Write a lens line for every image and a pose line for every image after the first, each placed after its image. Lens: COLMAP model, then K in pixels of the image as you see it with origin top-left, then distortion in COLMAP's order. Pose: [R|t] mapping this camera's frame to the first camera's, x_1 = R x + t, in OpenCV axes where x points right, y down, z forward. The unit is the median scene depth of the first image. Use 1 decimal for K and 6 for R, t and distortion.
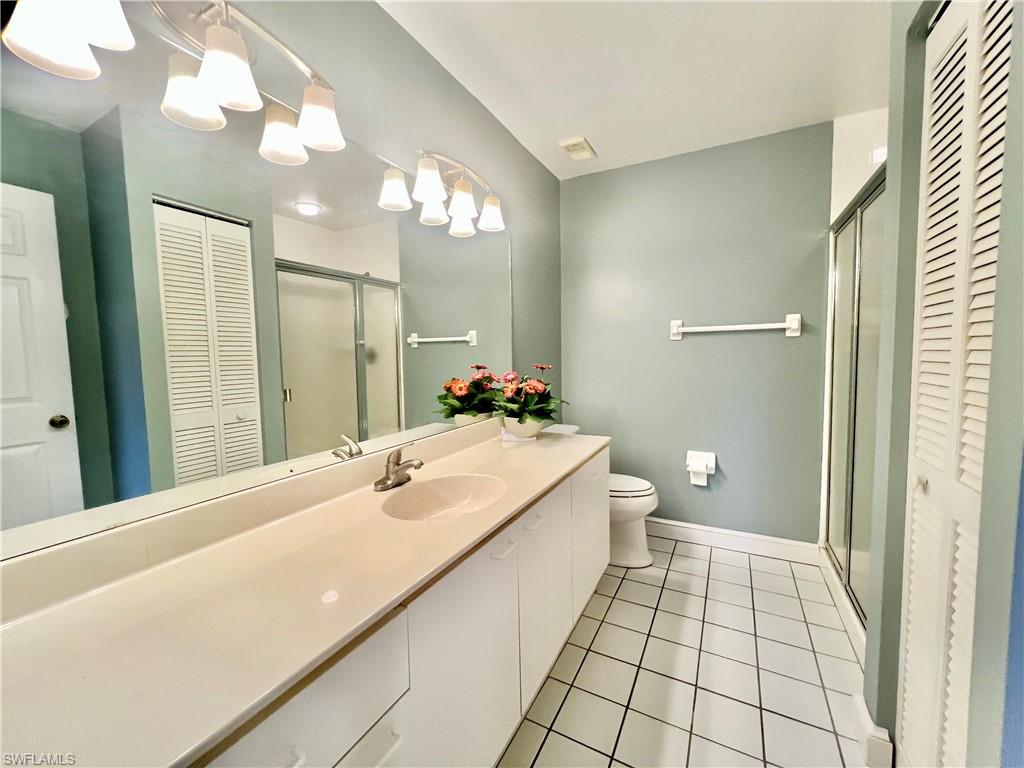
lens RADIAL K [[409.1, 0, 512.7], [0, 409.1, 383.9], [0, 0, 1]] dist [-0.002855, 0.001198]
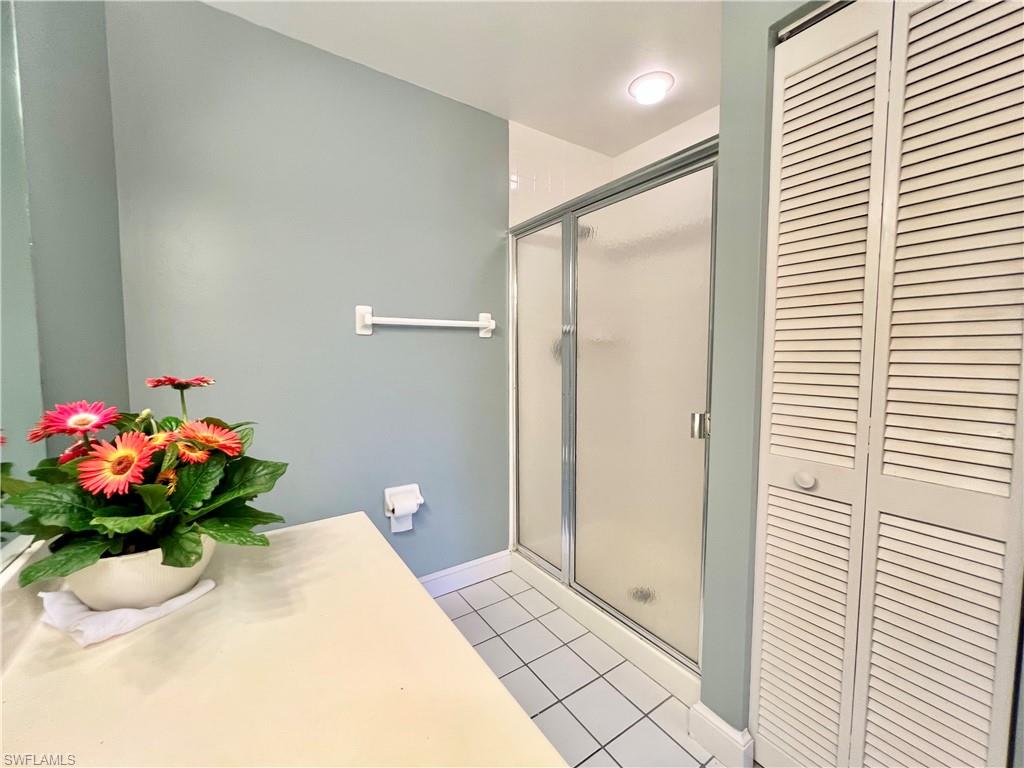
lens RADIAL K [[410.1, 0, 512.3], [0, 410.1, 383.4], [0, 0, 1]] dist [0.000362, 0.000007]
pose [[0.471705, -0.045387, 0.880588, -0.107020], [0.058597, 0.998080, 0.020054, -0.027772], [-0.879807, 0.042140, 0.473459, 0.516461]]
